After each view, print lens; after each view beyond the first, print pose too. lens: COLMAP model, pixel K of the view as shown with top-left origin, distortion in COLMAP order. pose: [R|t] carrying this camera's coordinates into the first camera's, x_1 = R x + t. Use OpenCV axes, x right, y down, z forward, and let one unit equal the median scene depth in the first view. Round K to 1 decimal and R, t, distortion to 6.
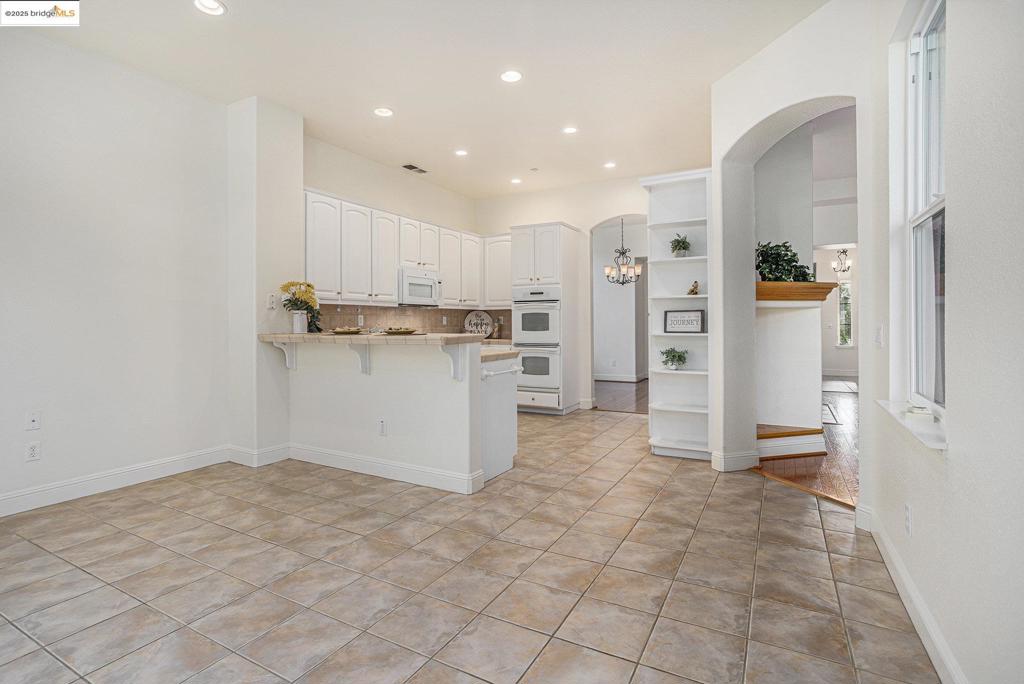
lens RADIAL K [[496.4, 0, 504.2], [0, 496.4, 336.1], [0, 0, 1]] dist [-0.012226, 0.000649]
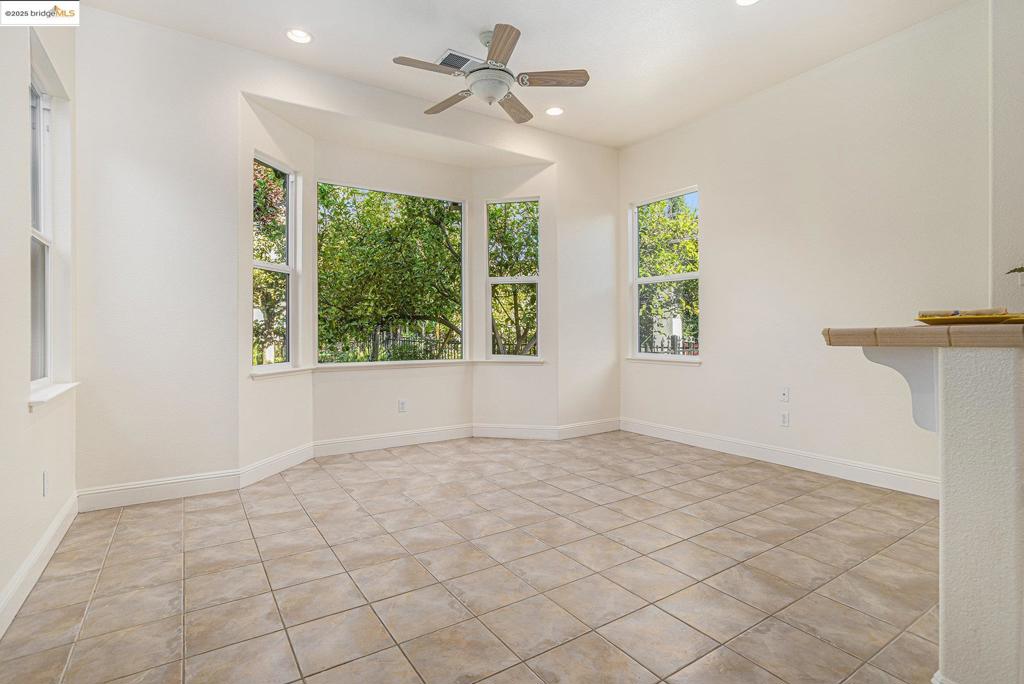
lens RADIAL K [[496.4, 0, 496.8], [0, 496.4, 325.3], [0, 0, 1]] dist [-0.012226, 0.000649]
pose [[-0.454666, 0.005764, -0.890643, 0.563073], [-0.011360, 0.999860, 0.012270, -0.012242], [0.890590, 0.015696, -0.454537, 1.053719]]
